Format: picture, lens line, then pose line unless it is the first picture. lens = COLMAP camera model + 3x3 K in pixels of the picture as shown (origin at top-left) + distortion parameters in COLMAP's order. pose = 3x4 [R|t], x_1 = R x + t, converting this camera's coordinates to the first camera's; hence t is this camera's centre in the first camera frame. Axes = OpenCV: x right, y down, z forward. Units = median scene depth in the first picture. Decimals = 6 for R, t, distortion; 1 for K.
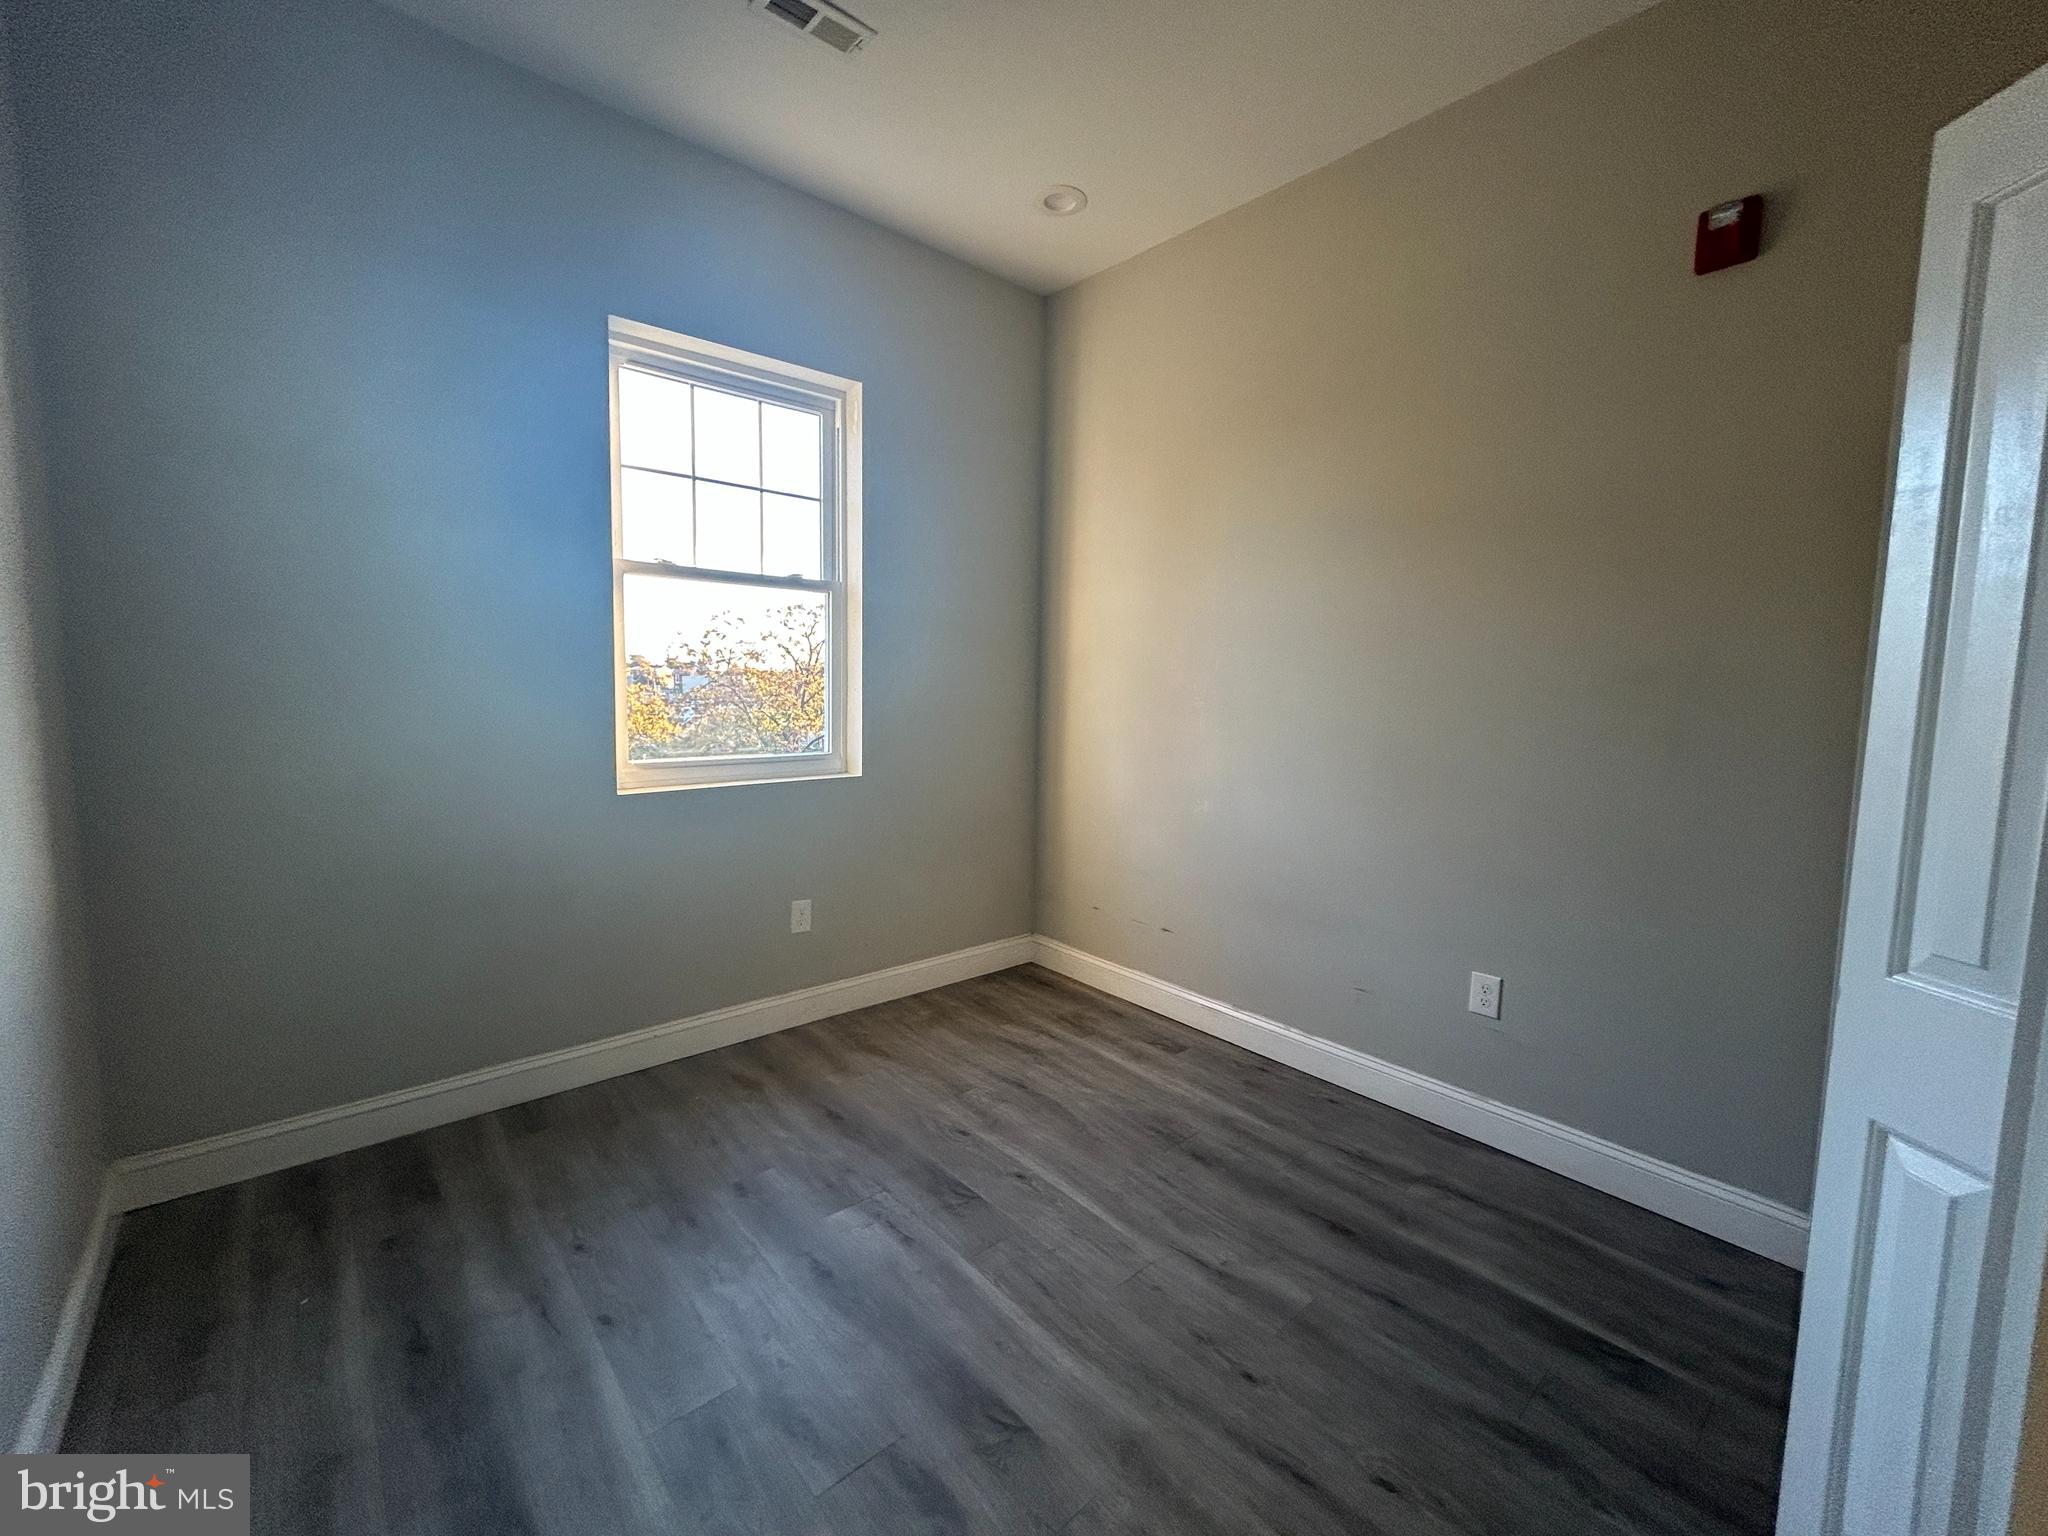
lens RADIAL K [[828.3, 0, 1021.1], [0, 828.3, 766.1], [0, 0, 1]] dist [0.000990, 0.000162]
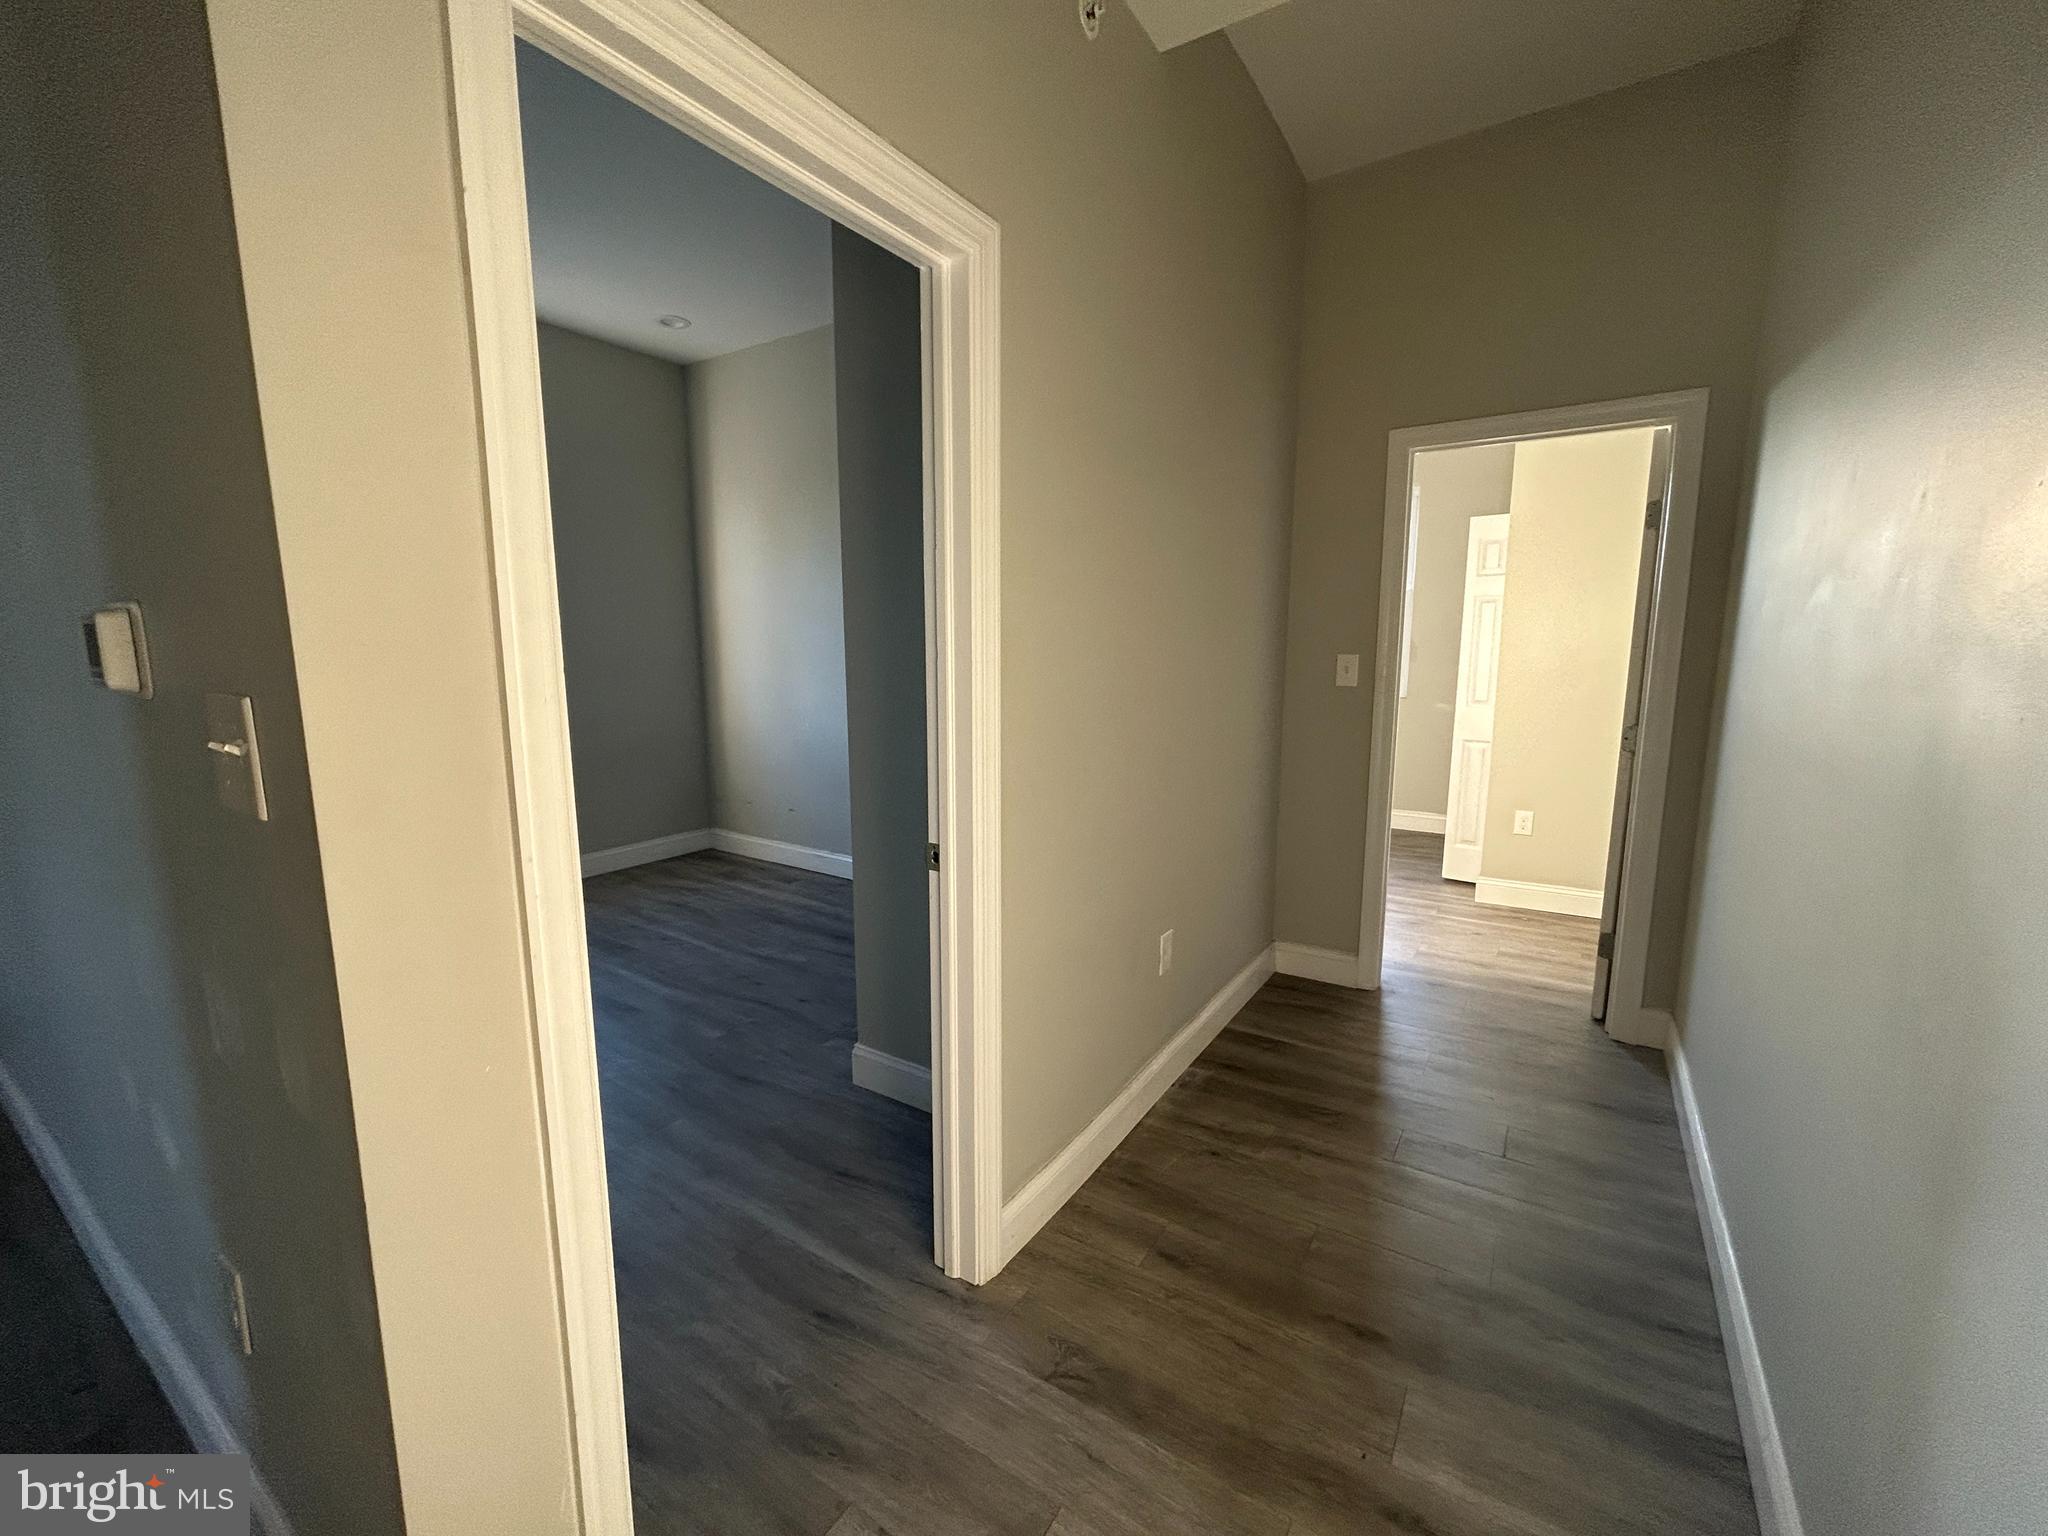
lens RADIAL K [[827.4, 0, 1019.4], [0, 827.4, 765.3], [0, 0, 1]] dist [-0.000179, 0.001224]
pose [[0.965574, -0.059537, 0.253224, 0.239645], [0.046585, 0.997295, 0.056847, 0.060586], [-0.255924, -0.043094, 0.965736, -0.665976]]
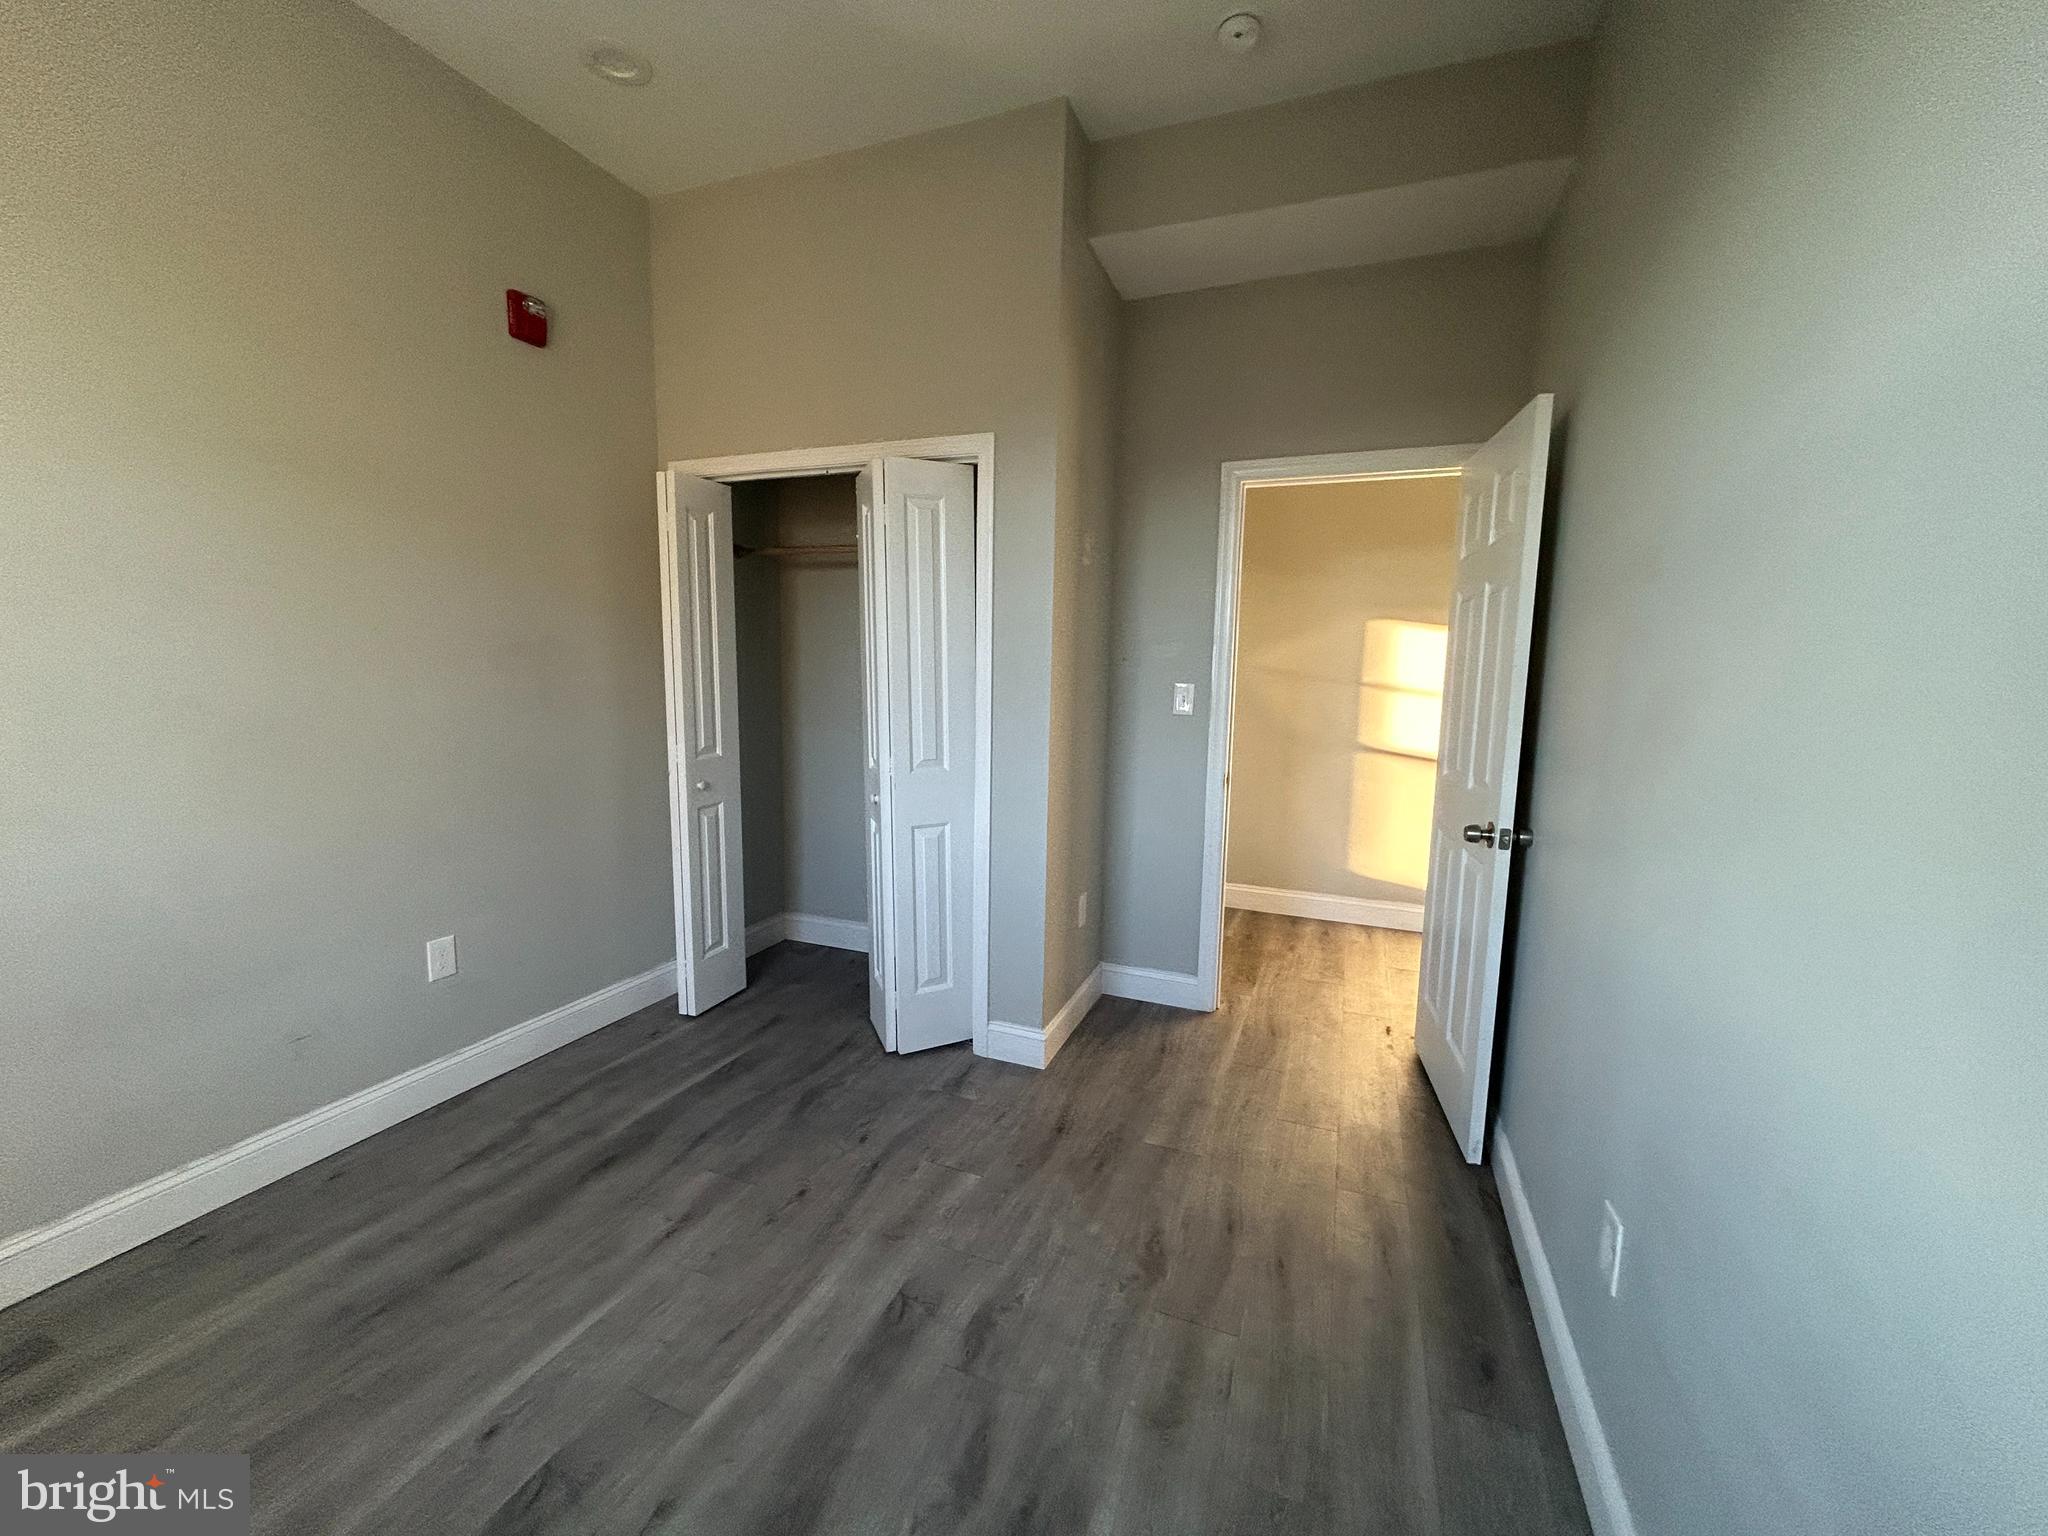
lens RADIAL K [[828.3, 0, 1021.1], [0, 828.3, 766.1], [0, 0, 1]] dist [0.000990, 0.000162]
pose [[-0.444079, -0.142759, 0.884542, -0.556265], [0.061427, 0.980051, 0.189013, -0.093811], [-0.893880, 0.138271, -0.426451, 0.673241]]
